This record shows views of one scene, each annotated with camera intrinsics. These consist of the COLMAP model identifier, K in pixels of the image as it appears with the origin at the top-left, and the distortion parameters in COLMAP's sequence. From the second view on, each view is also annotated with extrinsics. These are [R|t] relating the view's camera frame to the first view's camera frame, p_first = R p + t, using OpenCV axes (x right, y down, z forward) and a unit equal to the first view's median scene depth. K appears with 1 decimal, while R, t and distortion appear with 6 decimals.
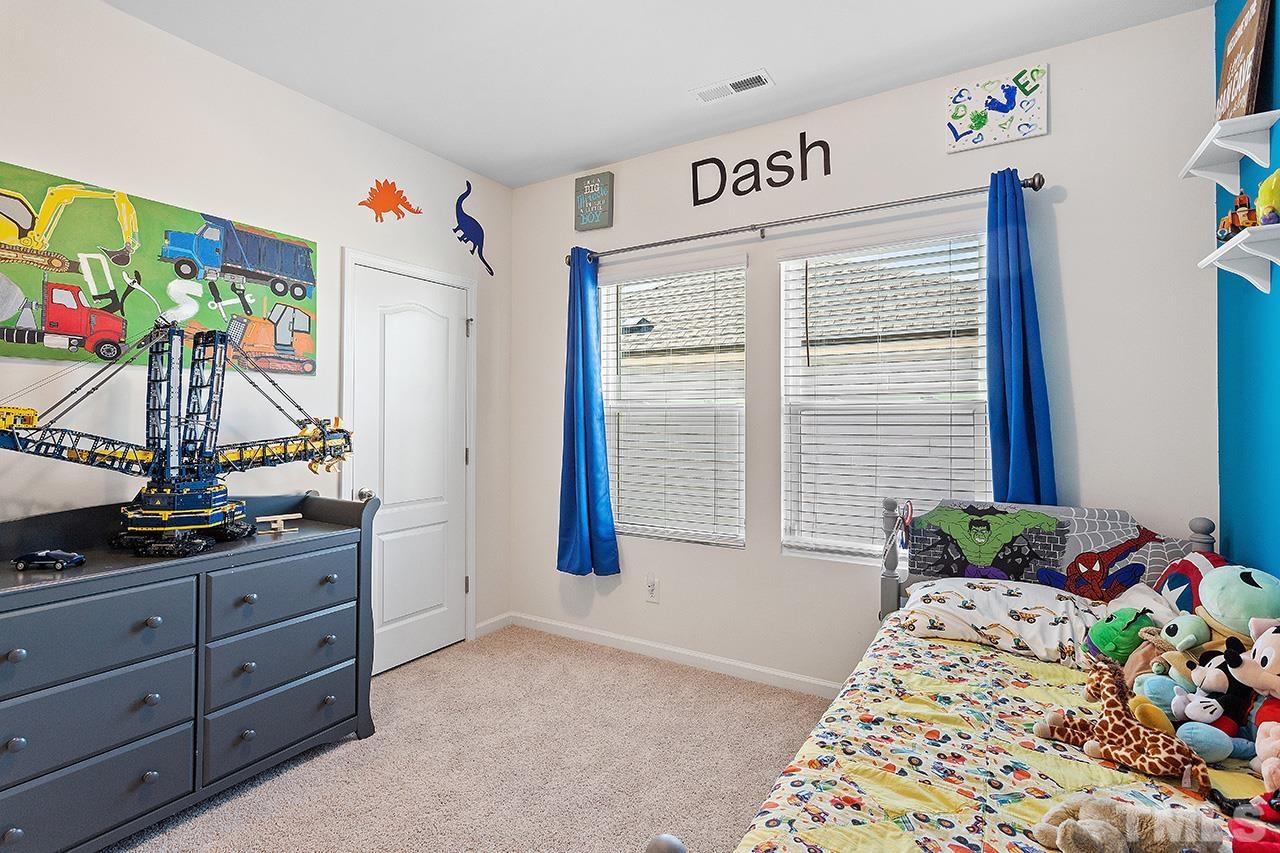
lens RADIAL K [[621.2, 0, 662.2], [0, 621.2, 411.8], [0, 0, 1]] dist [0.007210, 0.000398]
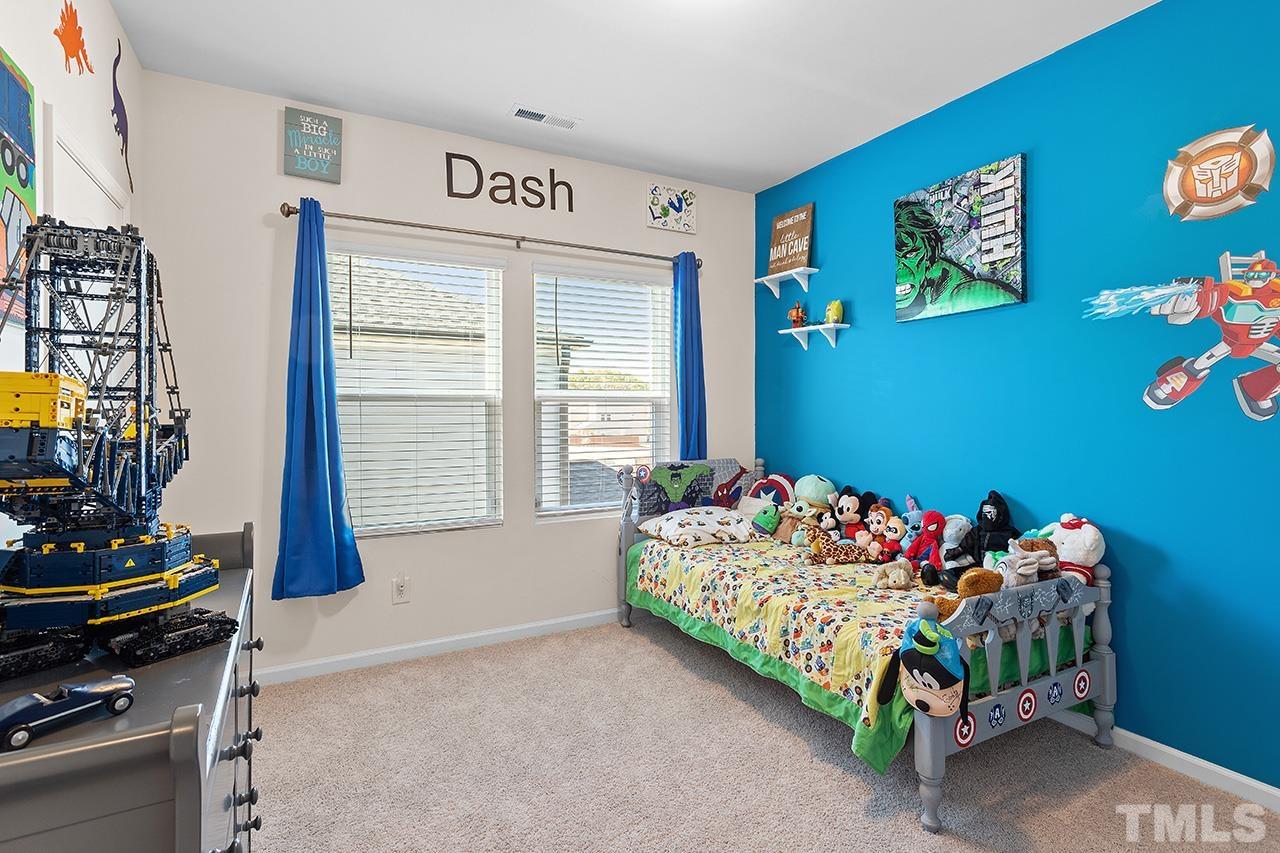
lens RADIAL K [[611.6, 0, 640.0], [0, 611.6, 426.5], [0, 0, 1]] dist [0.001121, 0.000041]
pose [[0.509481, -0.025087, 0.860116, -0.795578], [-0.004193, 0.999491, 0.031635, 0.007884], [-0.860472, -0.019724, 0.509116, 0.278238]]
